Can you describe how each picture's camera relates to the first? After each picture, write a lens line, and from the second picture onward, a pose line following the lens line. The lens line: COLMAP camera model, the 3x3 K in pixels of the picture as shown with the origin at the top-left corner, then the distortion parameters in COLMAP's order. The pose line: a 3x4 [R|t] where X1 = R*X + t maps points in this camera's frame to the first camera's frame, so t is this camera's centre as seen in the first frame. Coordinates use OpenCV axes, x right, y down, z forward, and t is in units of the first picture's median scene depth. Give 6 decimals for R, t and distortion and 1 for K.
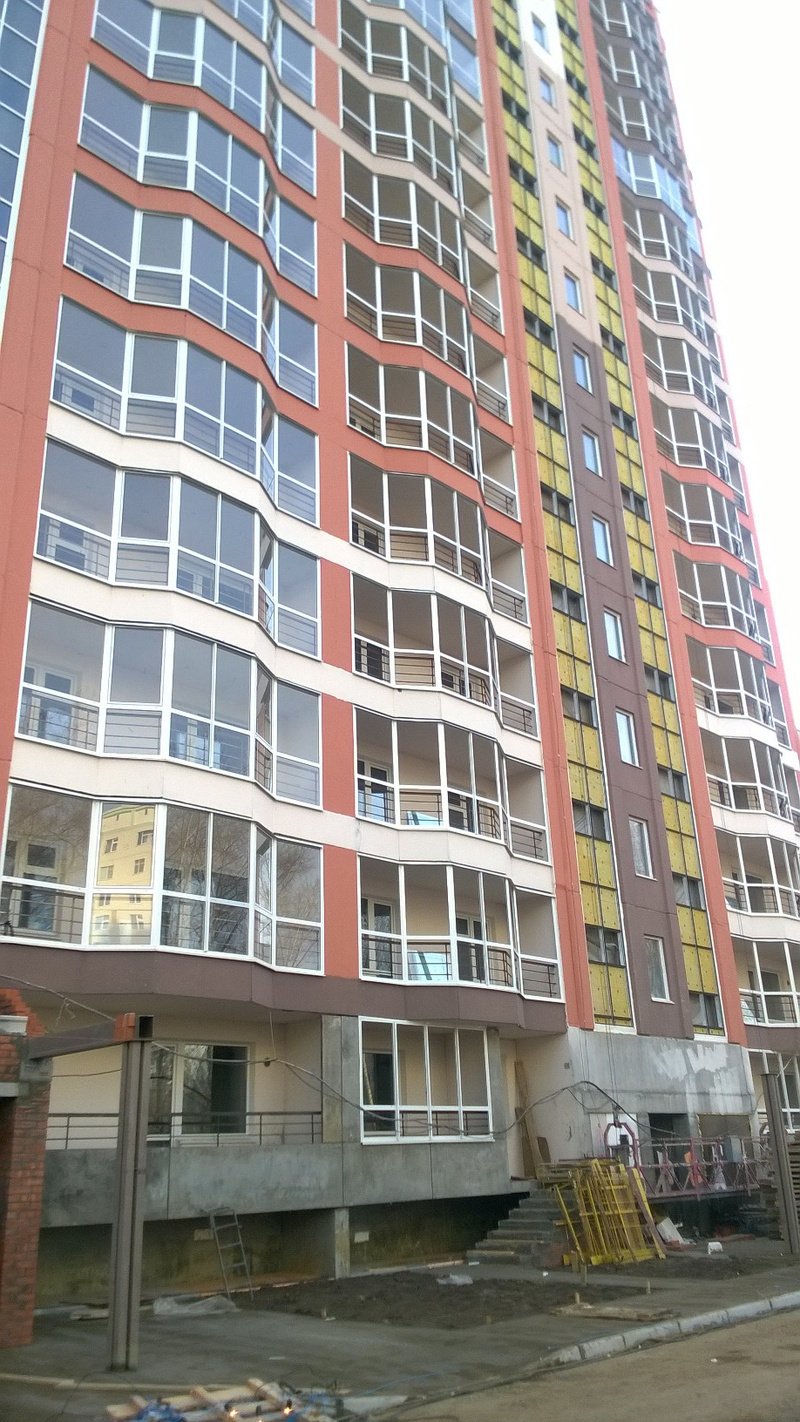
lens RADIAL K [[1084.0, 0, 400.0], [0, 1084.0, 711.0], [0, 0, 1]] dist [0.057971, -0.136662]
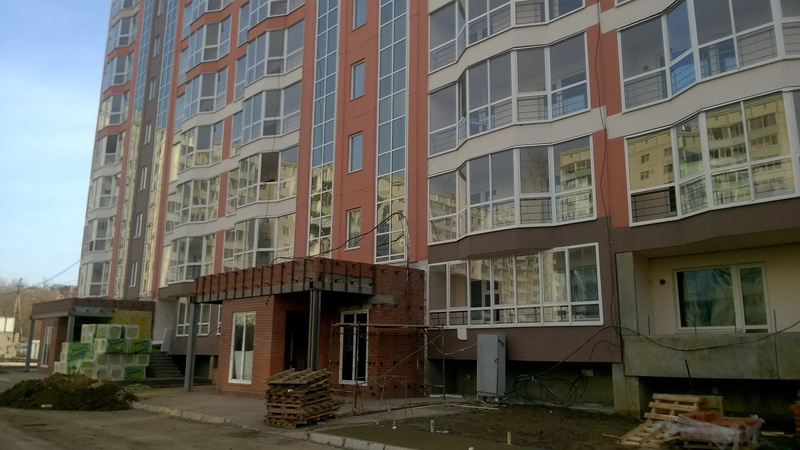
lens RADIAL K [[609.8, 0, 402.2], [0, 609.8, 224.0], [0, 0, 1]] dist [0.057971, -0.136662]
pose [[-0.016079, -0.143930, -0.989457, 0.845487], [0.388610, 0.910886, -0.138815, 0.287463], [0.921262, -0.386745, 0.041286, 0.778077]]
